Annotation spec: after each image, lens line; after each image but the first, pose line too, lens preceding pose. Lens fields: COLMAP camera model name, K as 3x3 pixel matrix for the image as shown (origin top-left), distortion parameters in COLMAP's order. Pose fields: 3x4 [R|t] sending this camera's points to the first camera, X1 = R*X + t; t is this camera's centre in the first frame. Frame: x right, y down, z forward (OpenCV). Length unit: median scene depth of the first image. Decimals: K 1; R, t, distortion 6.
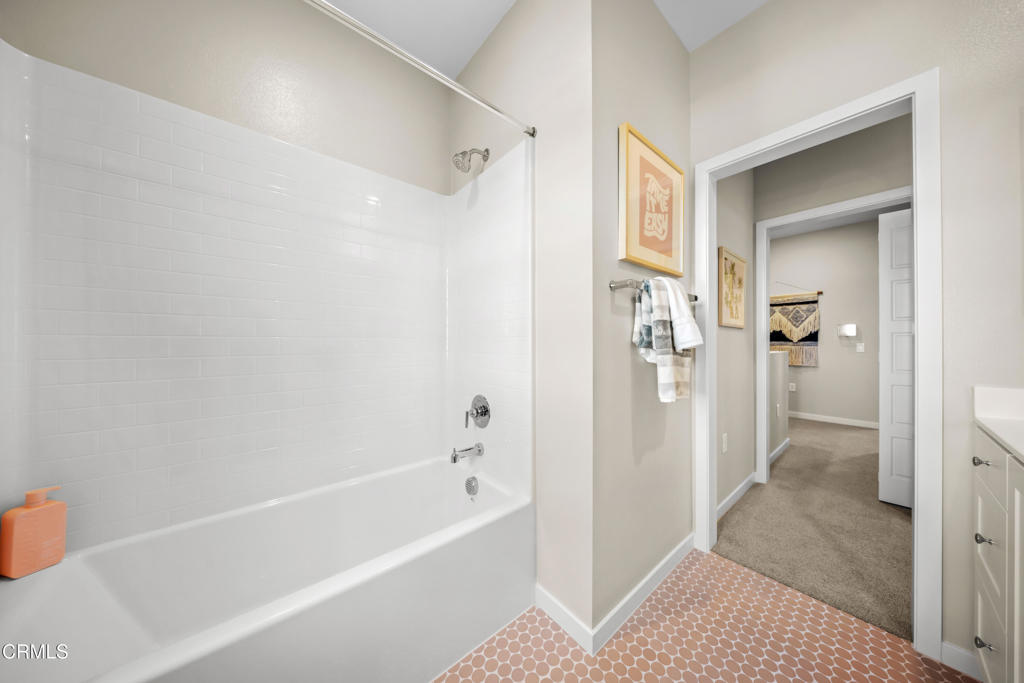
lens RADIAL K [[301.9, 0, 518.3], [0, 301.9, 340.0], [0, 0, 1]] dist [-0.001991, -0.001286]
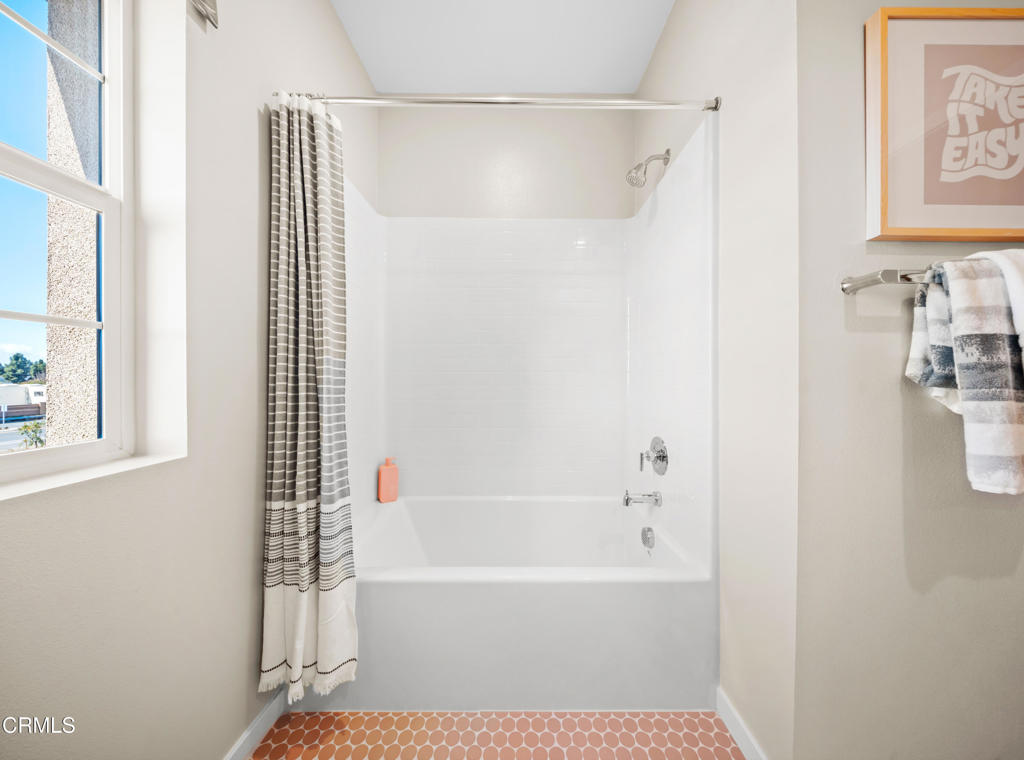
lens RADIAL K [[315.6, 0, 517.4], [0, 315.6, 377.5], [0, 0, 1]] dist [-0.007657, -0.000017]
pose [[0.756217, 0.004484, -0.654306, 0.206002], [0.001940, 0.999957, 0.009095, 0.002230], [0.654318, -0.008147, 0.756175, 0.060361]]
